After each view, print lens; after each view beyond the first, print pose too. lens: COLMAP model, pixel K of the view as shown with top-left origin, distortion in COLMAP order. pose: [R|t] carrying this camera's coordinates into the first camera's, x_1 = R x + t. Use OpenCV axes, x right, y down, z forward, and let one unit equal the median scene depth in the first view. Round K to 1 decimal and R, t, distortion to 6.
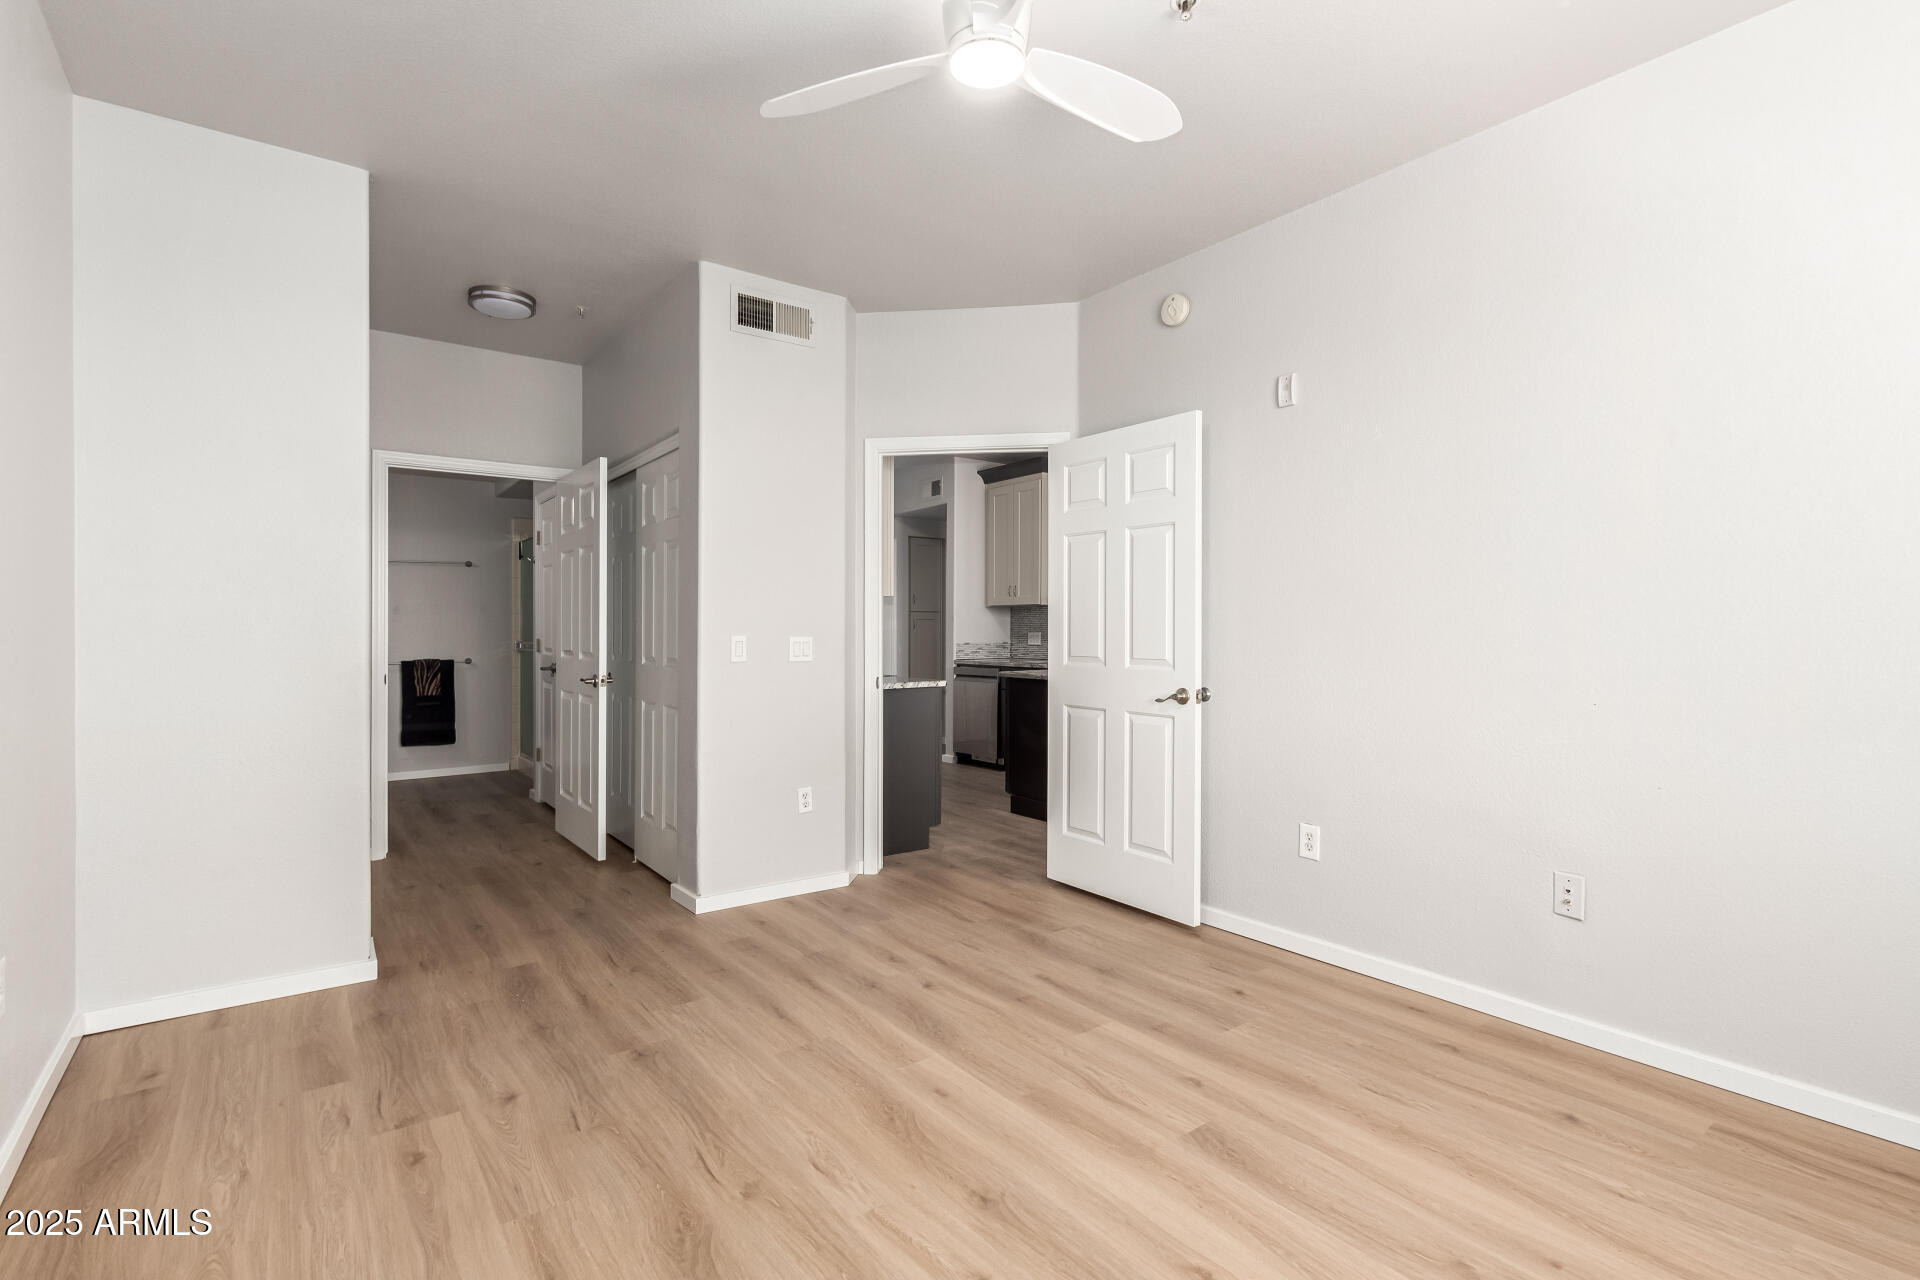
lens RADIAL K [[884.7, 0, 955.0], [0, 884.7, 642.2], [0, 0, 1]] dist [0.007293, -0.000373]
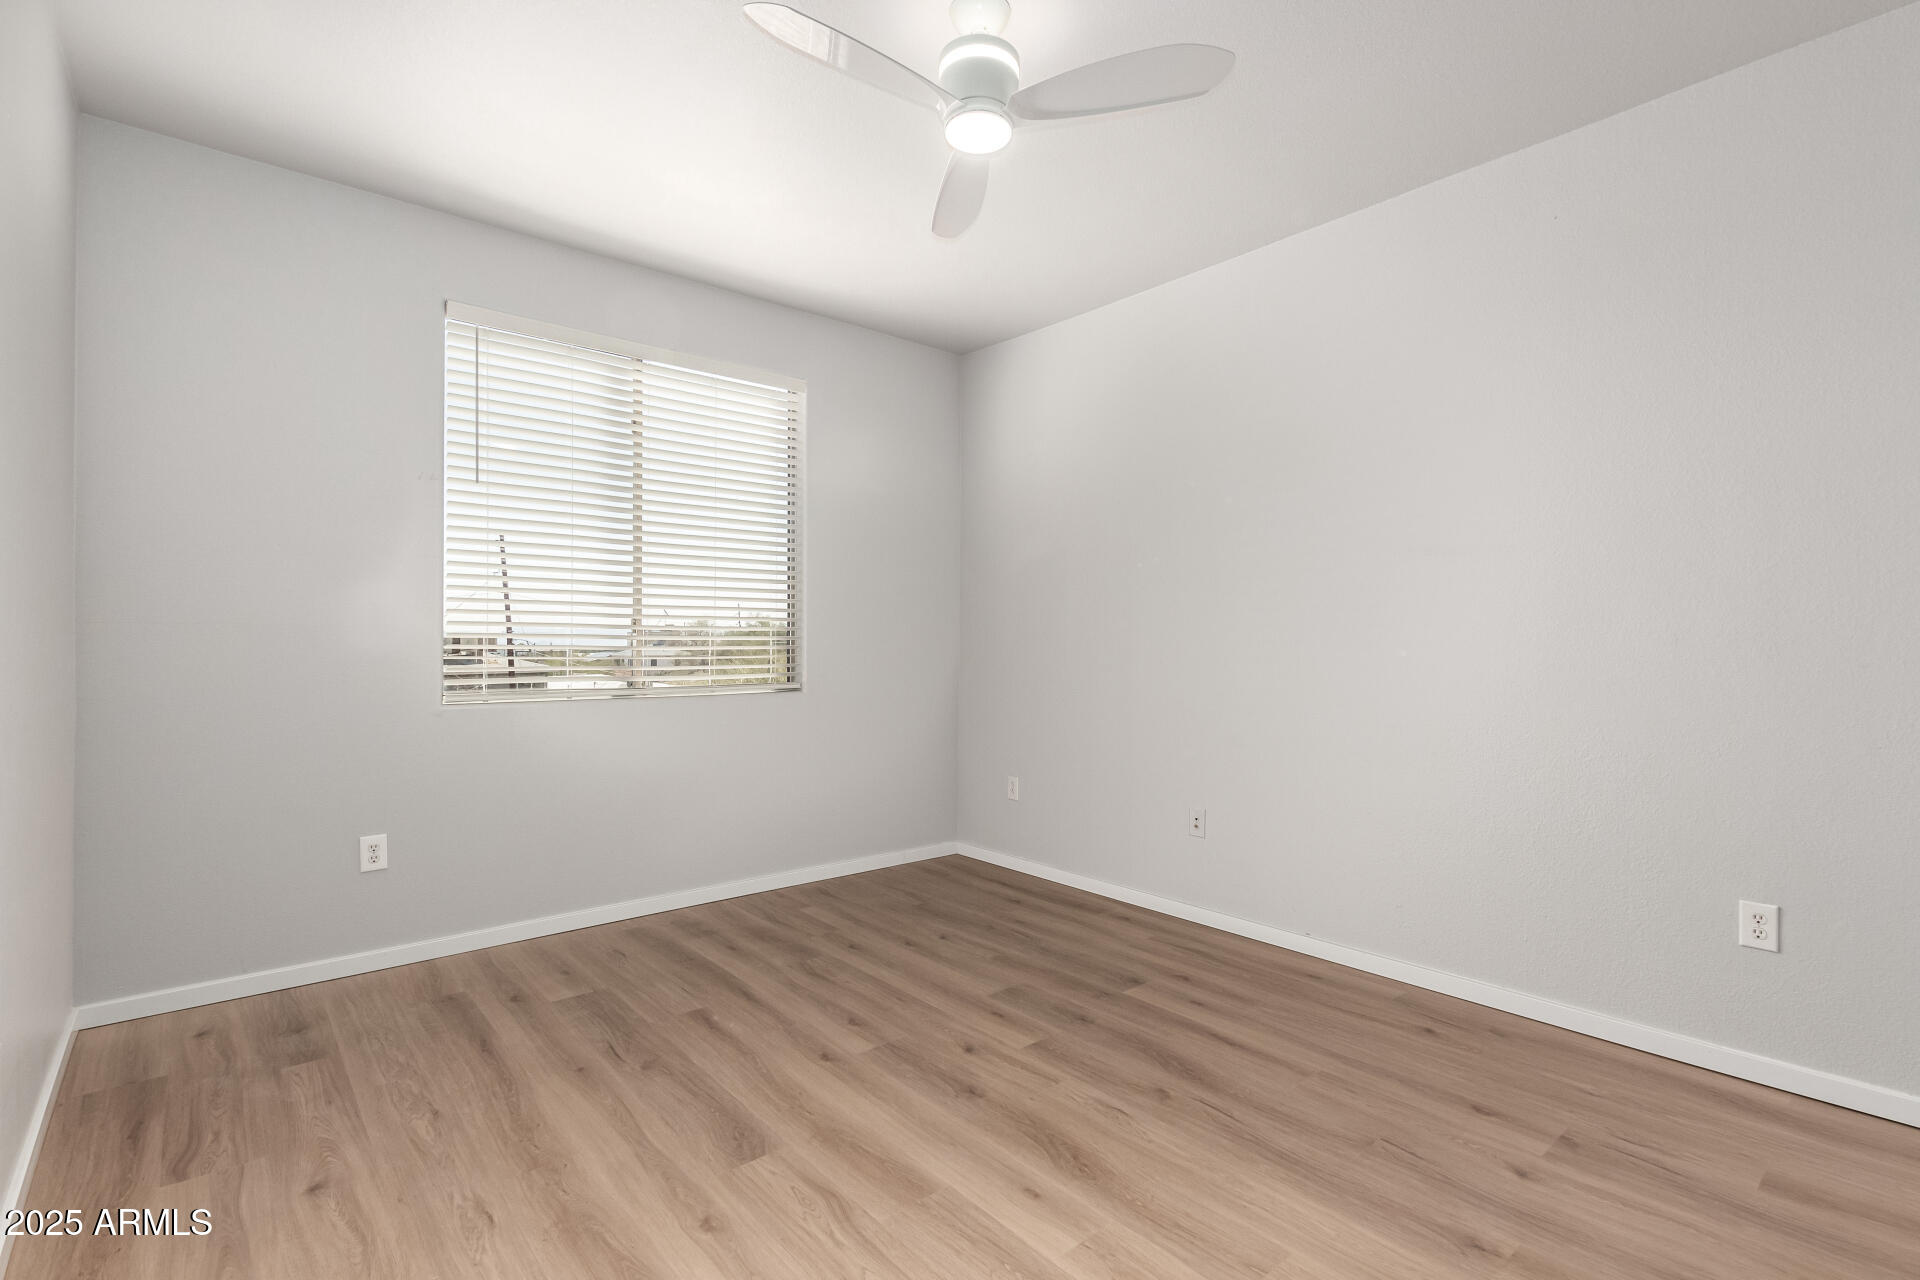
lens RADIAL K [[884.7, 0, 955.0], [0, 884.7, 642.2], [0, 0, 1]] dist [0.007293, -0.000373]
pose [[-0.998409, -0.000757, -0.056378, 0.110155], [-0.001388, 0.999937, 0.011159, -0.017623], [0.056366, 0.011220, -0.998347, 1.945186]]
